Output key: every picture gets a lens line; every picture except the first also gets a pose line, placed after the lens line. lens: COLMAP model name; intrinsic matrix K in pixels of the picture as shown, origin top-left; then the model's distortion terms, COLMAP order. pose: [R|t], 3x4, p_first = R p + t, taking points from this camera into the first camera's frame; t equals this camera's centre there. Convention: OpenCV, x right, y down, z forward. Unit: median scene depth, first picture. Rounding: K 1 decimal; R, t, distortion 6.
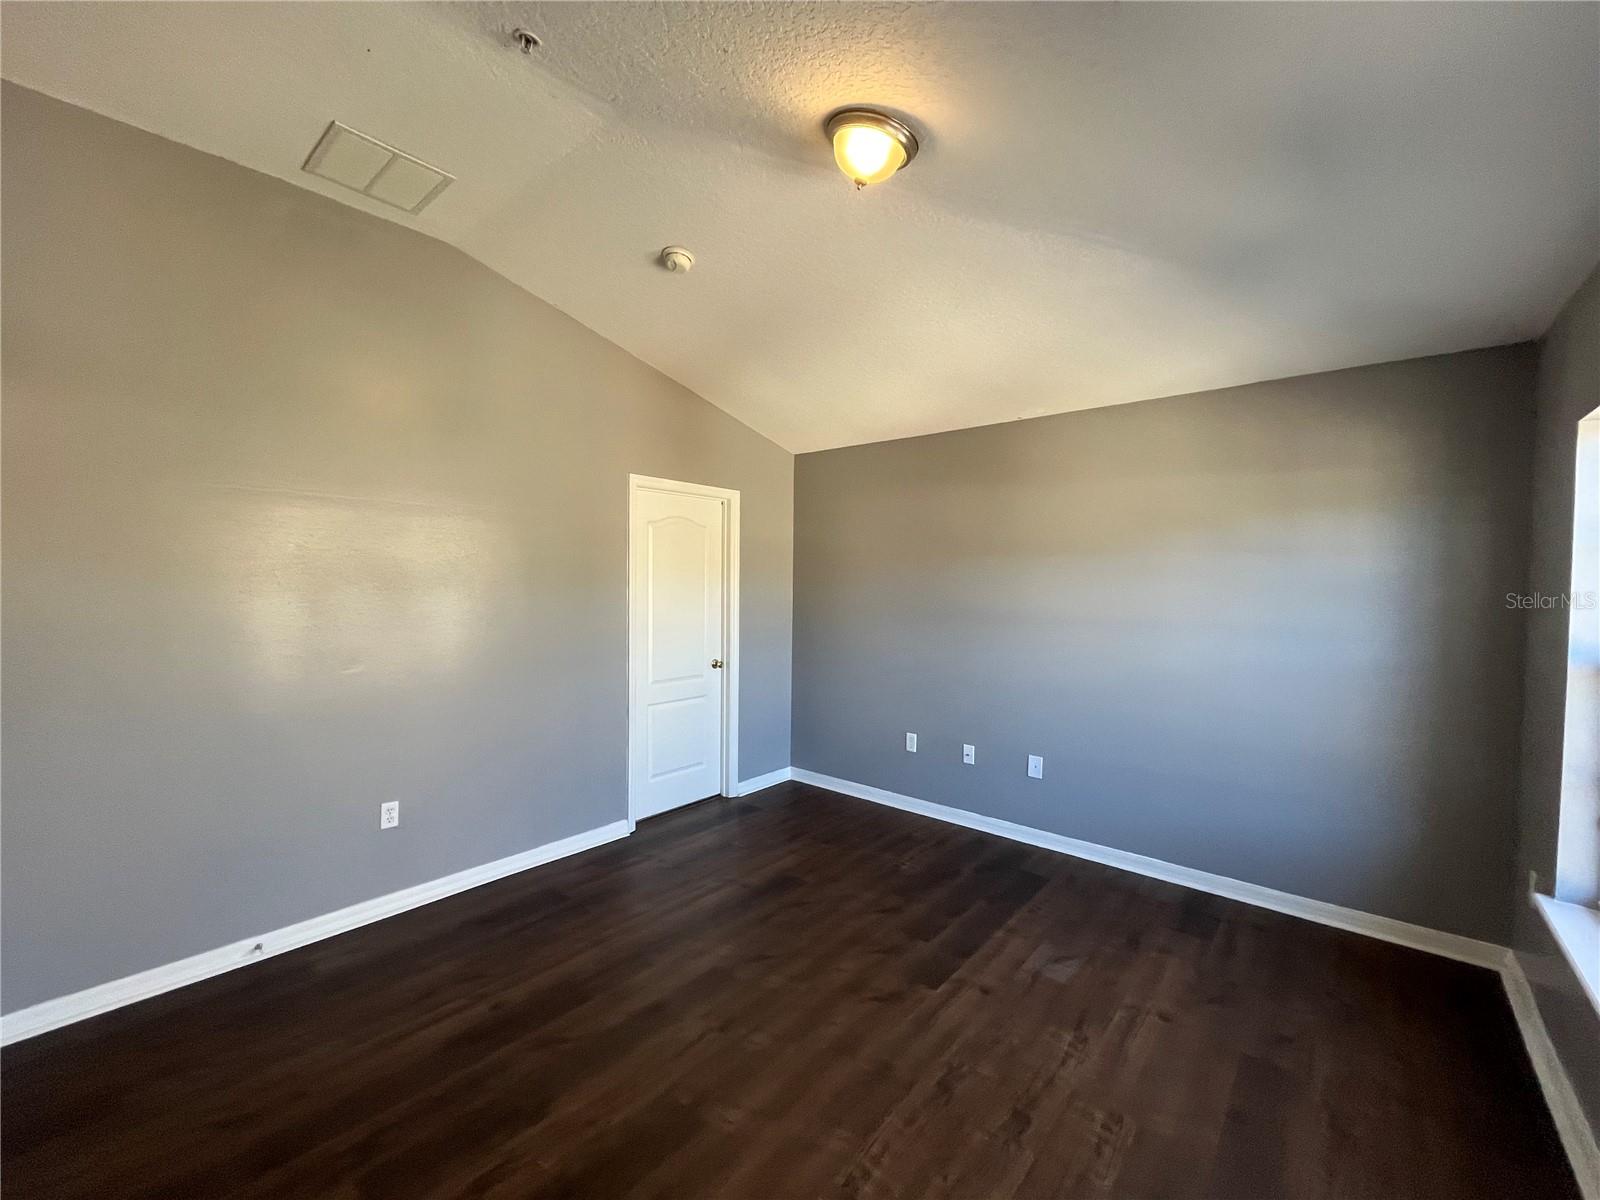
lens RADIAL K [[650.3, 0, 796.0], [0, 650.3, 601.1], [0, 0, 1]] dist [-0.002850, -0.000199]
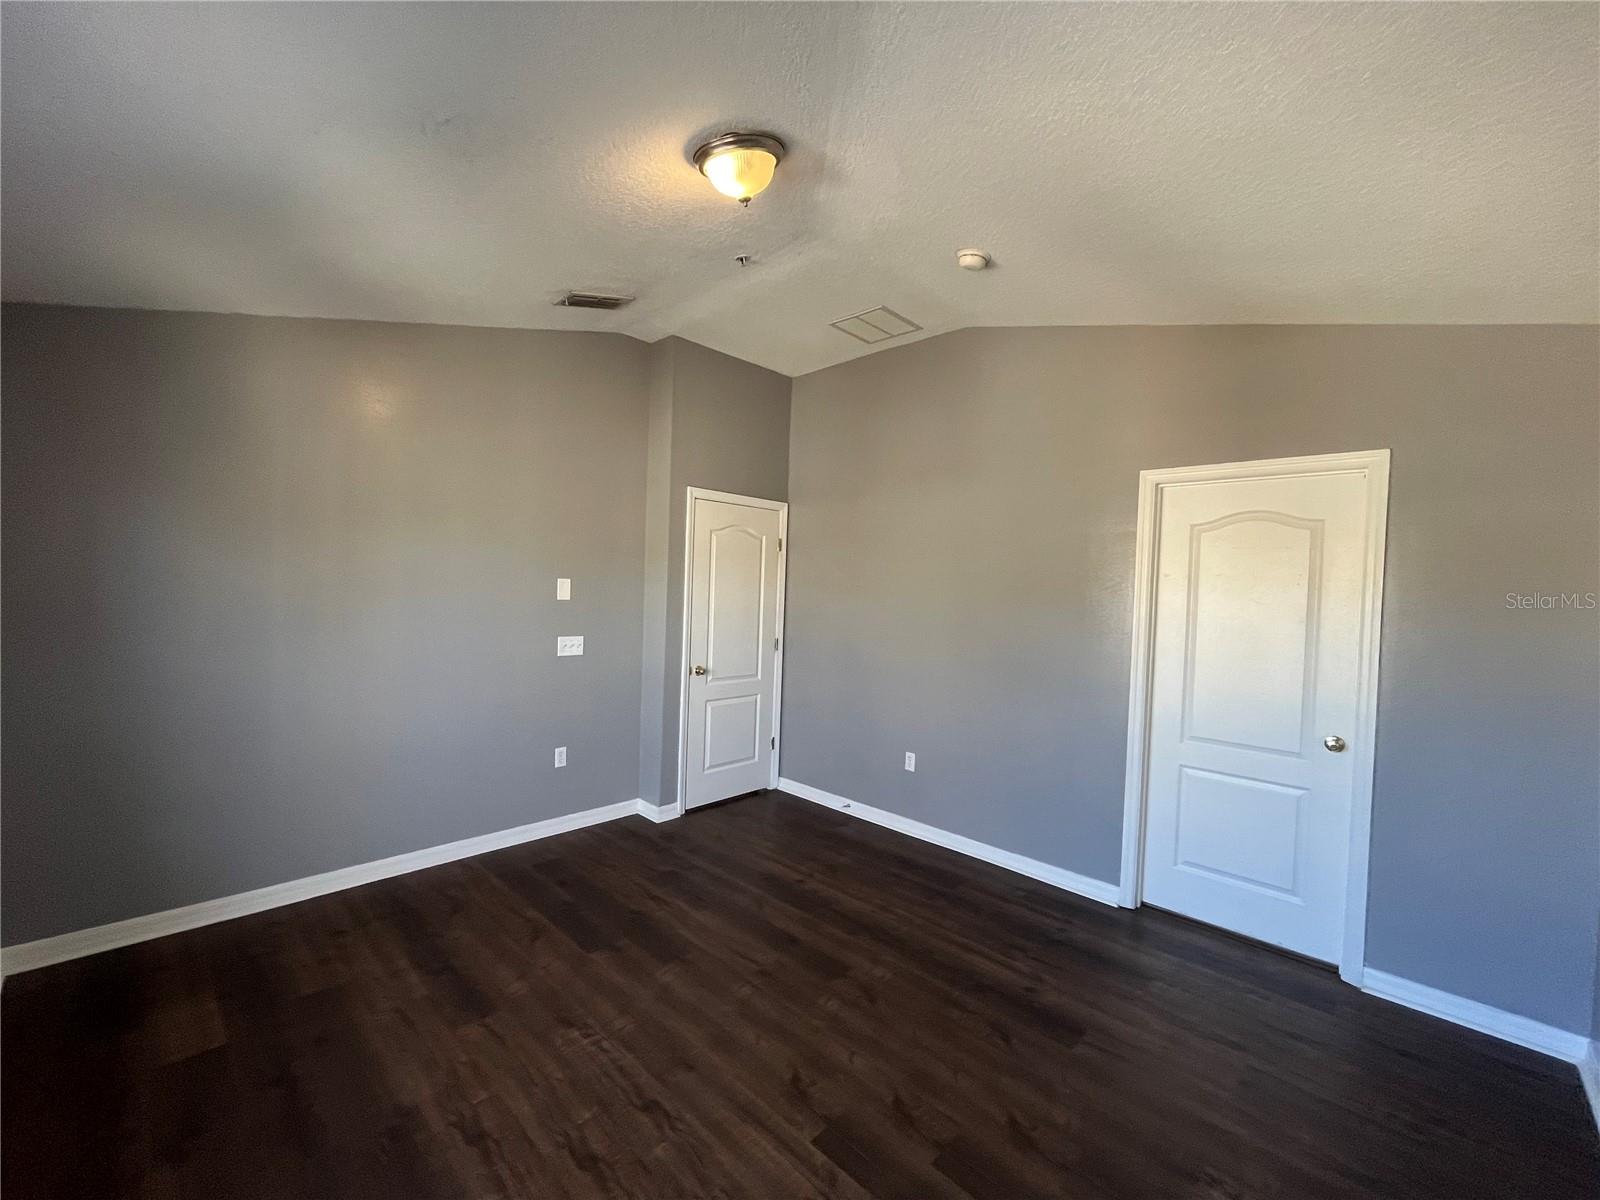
lens RADIAL K [[654.2, 0, 796.3], [0, 654.2, 600.9], [0, 0, 1]] dist [-0.001530, -0.000100]
pose [[-0.065055, 0.009213, -0.997839, 1.000542], [-0.061154, 0.998041, 0.013202, -0.024733], [0.996006, 0.061880, -0.064364, 1.045725]]
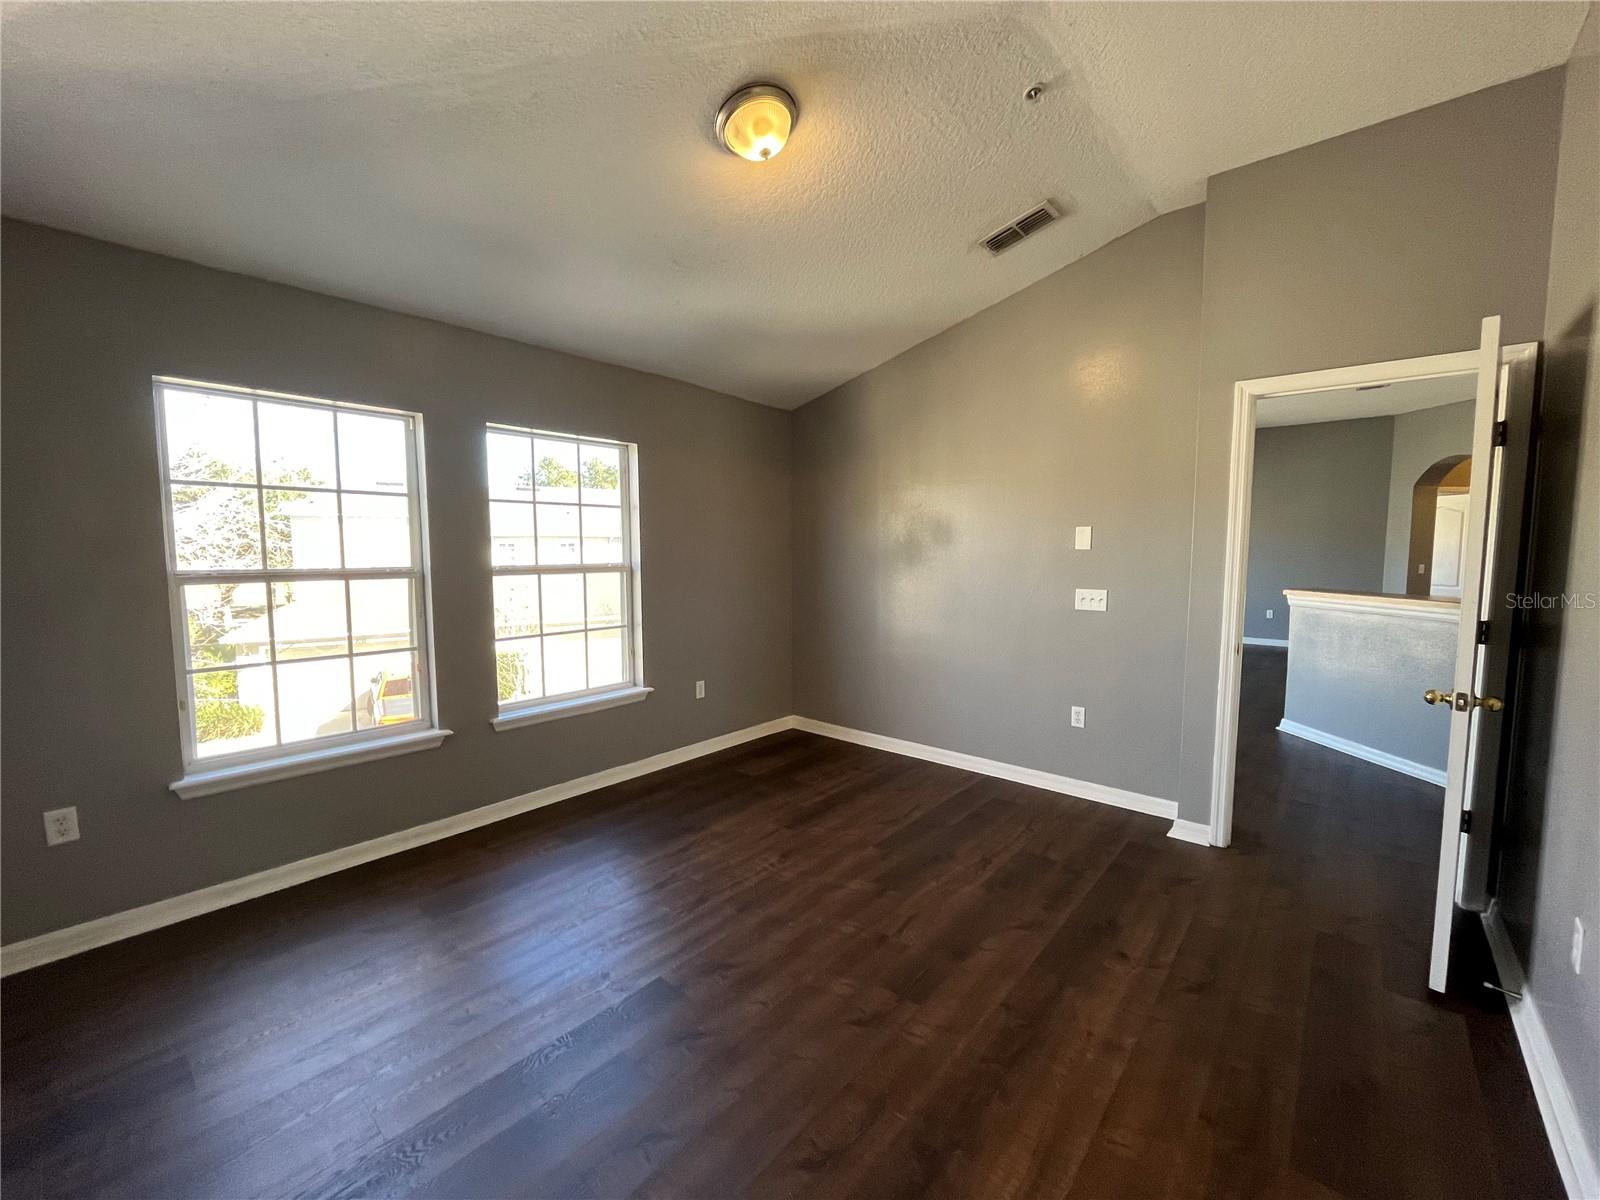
lens RADIAL K [[650.3, 0, 796.0], [0, 650.3, 601.1], [0, 0, 1]] dist [-0.002850, -0.000199]
pose [[-0.999877, -0.013351, 0.008269, 0.028422], [-0.012372, 0.993991, 0.108758, -0.005974], [-0.009671, 0.108642, -0.994034, 1.914137]]
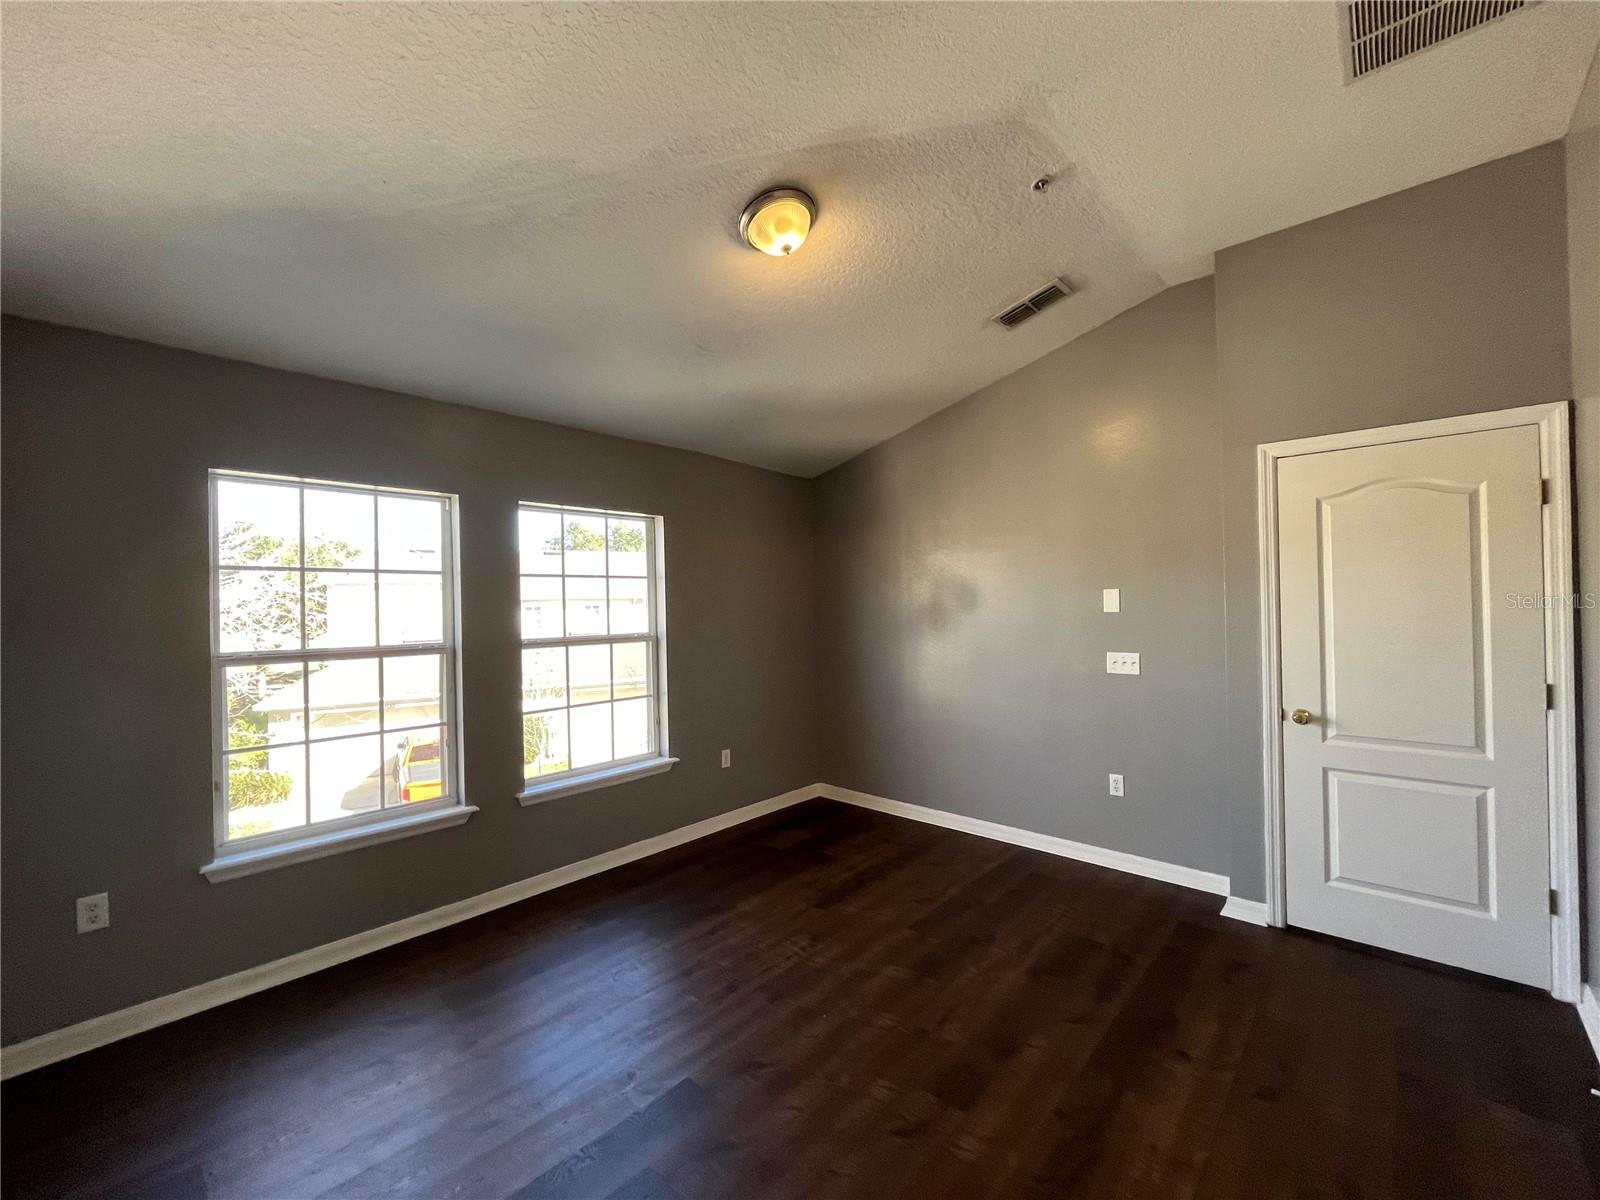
lens RADIAL K [[650.3, 0, 796.0], [0, 650.3, 601.1], [0, 0, 1]] dist [-0.002850, -0.000199]
pose [[-0.999097, 0.005962, 0.042063, 0.036572], [0.006863, 0.999749, 0.021305, -0.032227], [-0.041926, 0.021575, -0.998888, 1.910945]]
